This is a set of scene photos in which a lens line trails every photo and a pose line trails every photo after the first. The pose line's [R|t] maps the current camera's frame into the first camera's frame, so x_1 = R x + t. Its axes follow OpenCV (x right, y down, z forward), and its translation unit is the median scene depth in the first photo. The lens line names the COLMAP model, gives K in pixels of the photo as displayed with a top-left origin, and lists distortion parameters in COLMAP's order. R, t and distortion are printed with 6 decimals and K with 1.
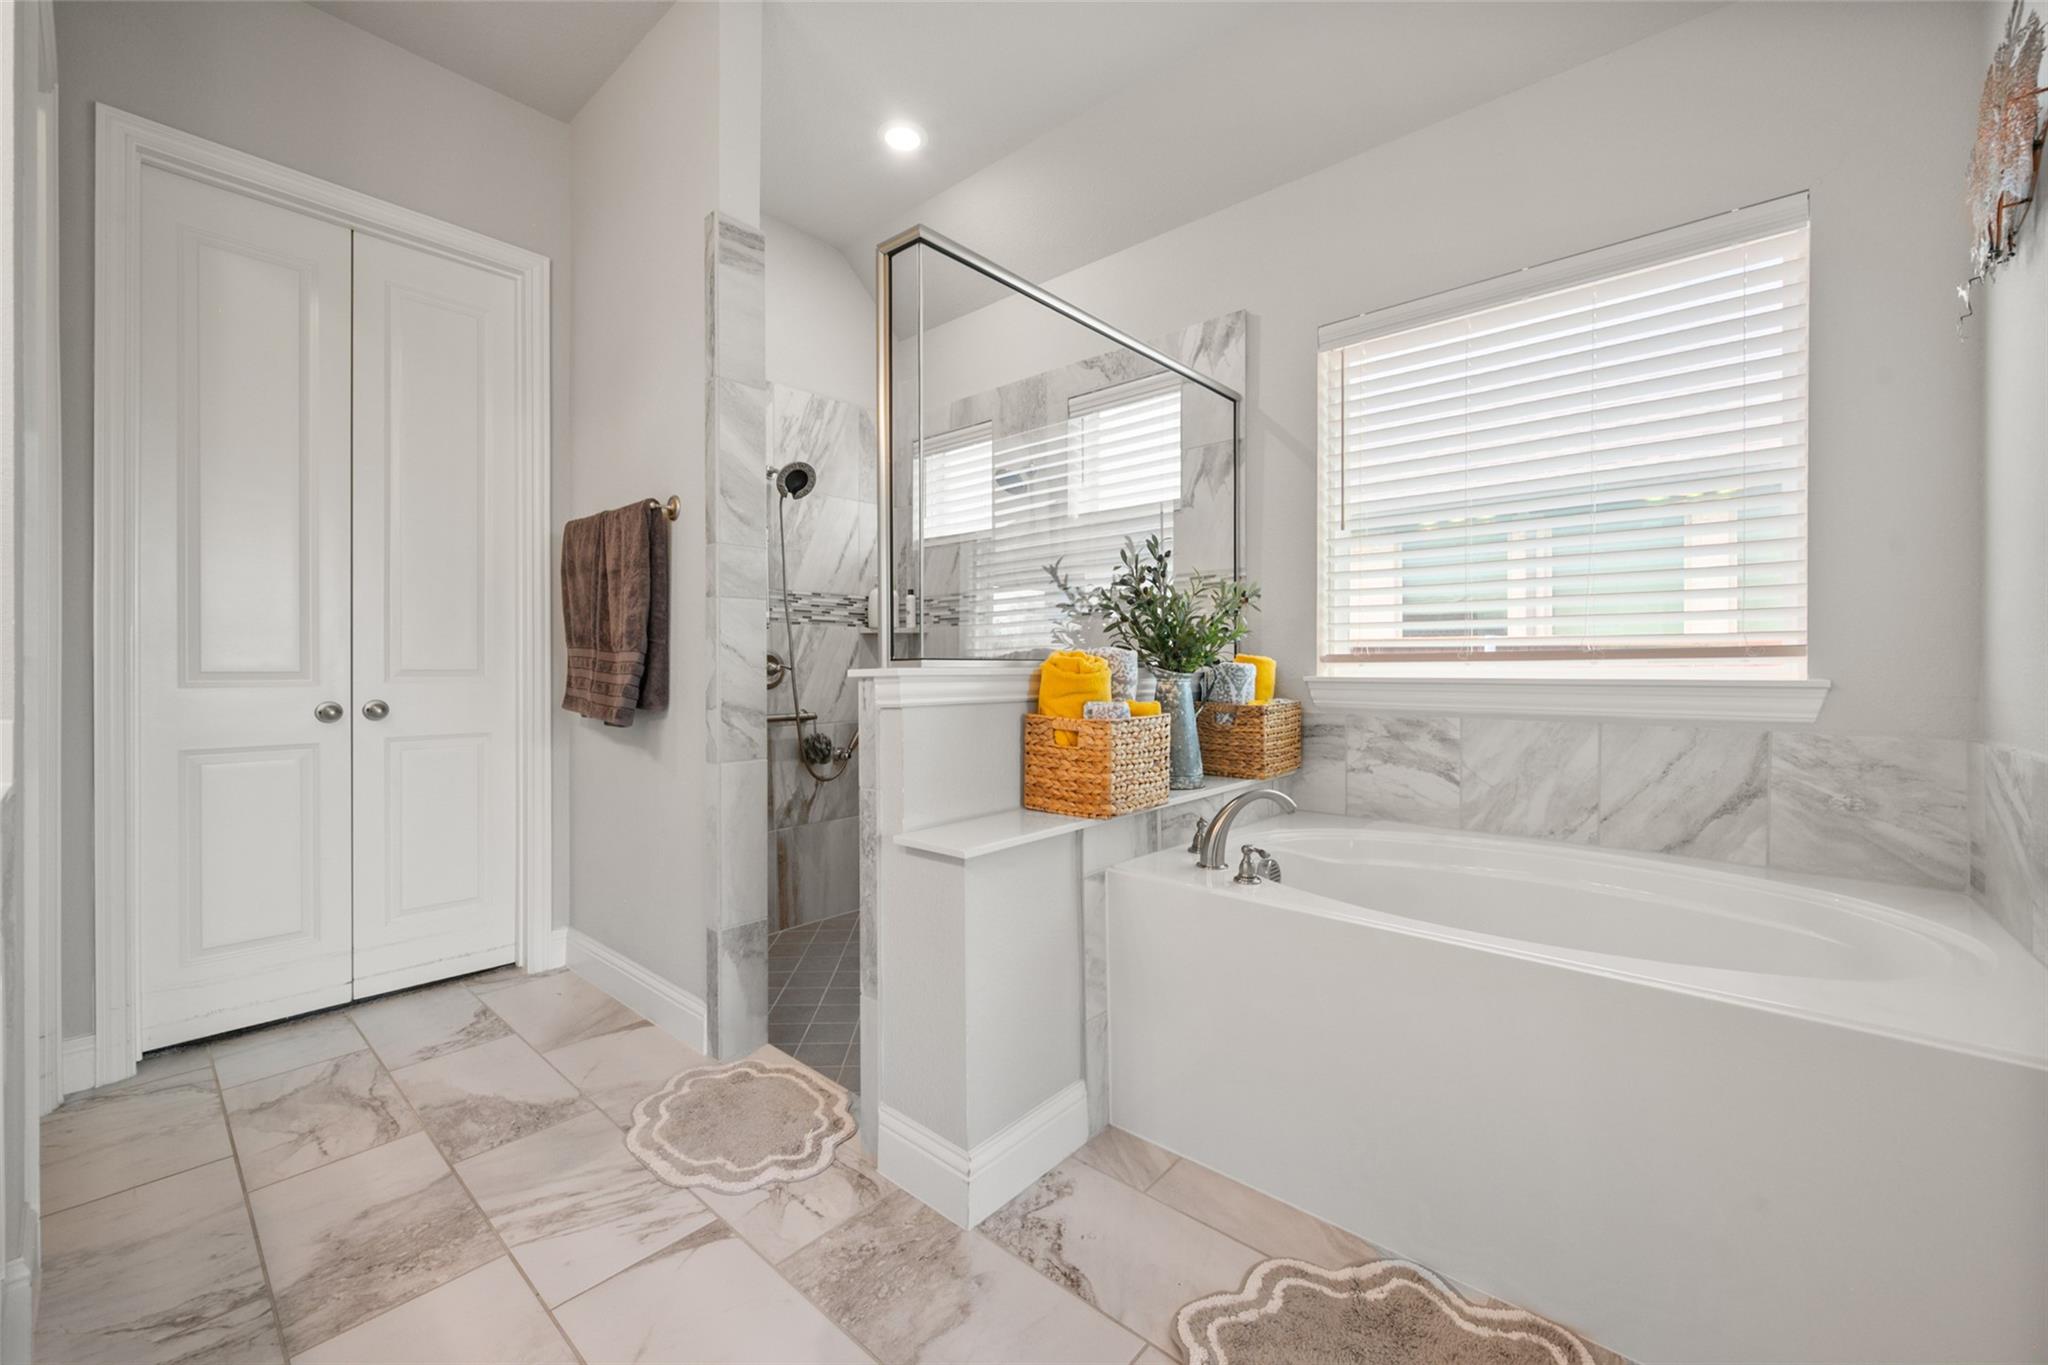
lens RADIAL K [[812.2, 0, 1029.0], [0, 812.2, 671.1], [0, 0, 1]] dist [-0.000516, -0.000026]
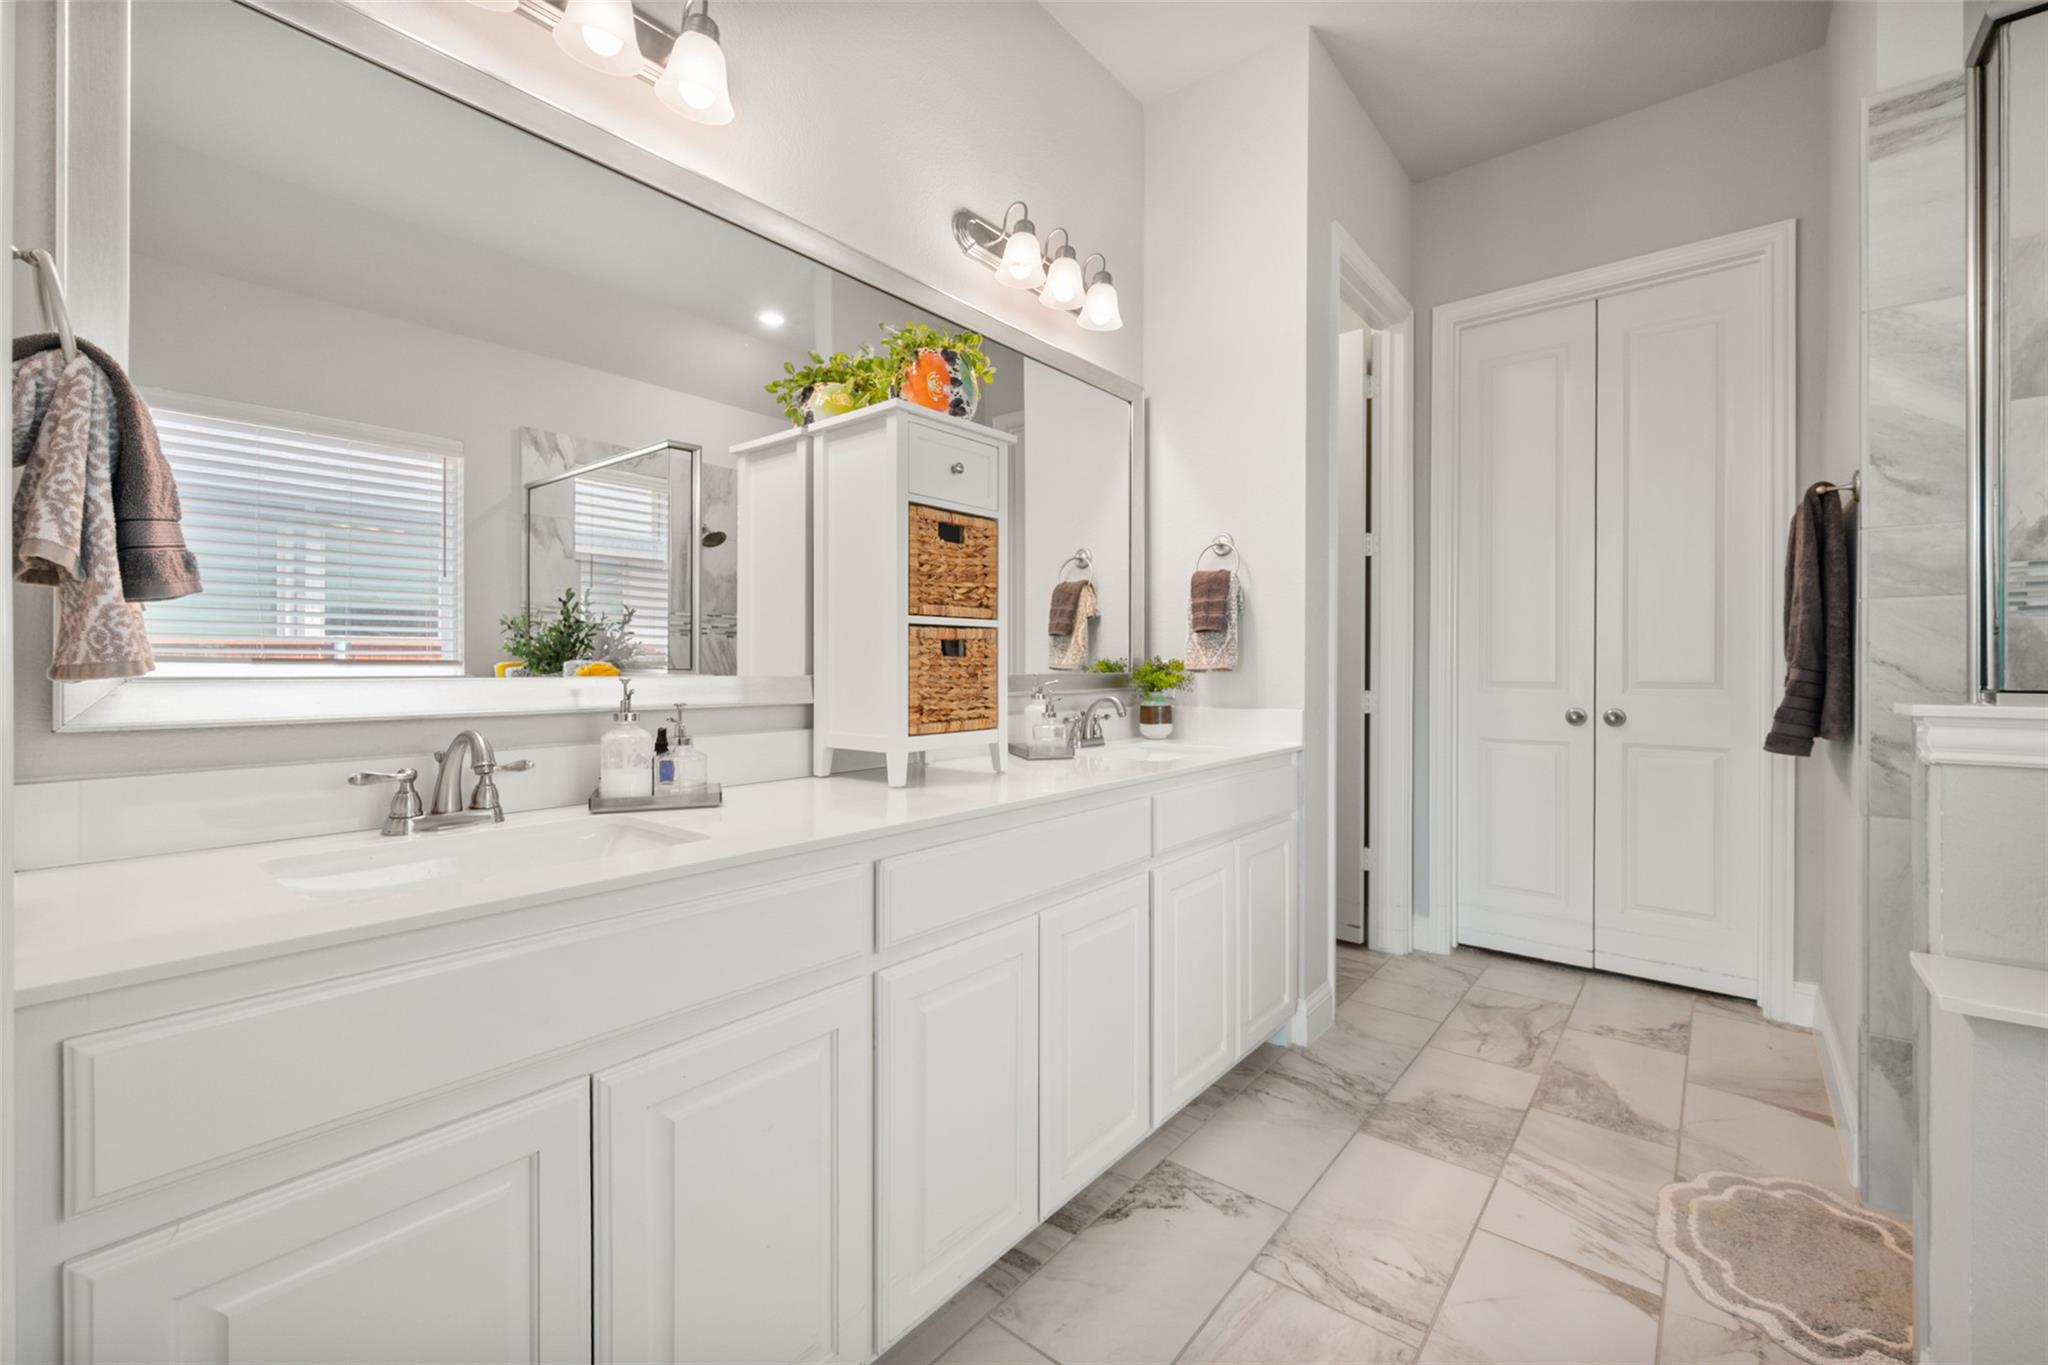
lens RADIAL K [[838.9, 0, 1024.8], [0, 838.9, 672.0], [0, 0, 1]] dist [-0.000529, -0.000167]
pose [[0.024666, 0.008536, -0.999659, 0.439885], [-0.004372, 0.999955, 0.008431, -0.028636], [0.999686, 0.004163, 0.024702, 0.209015]]
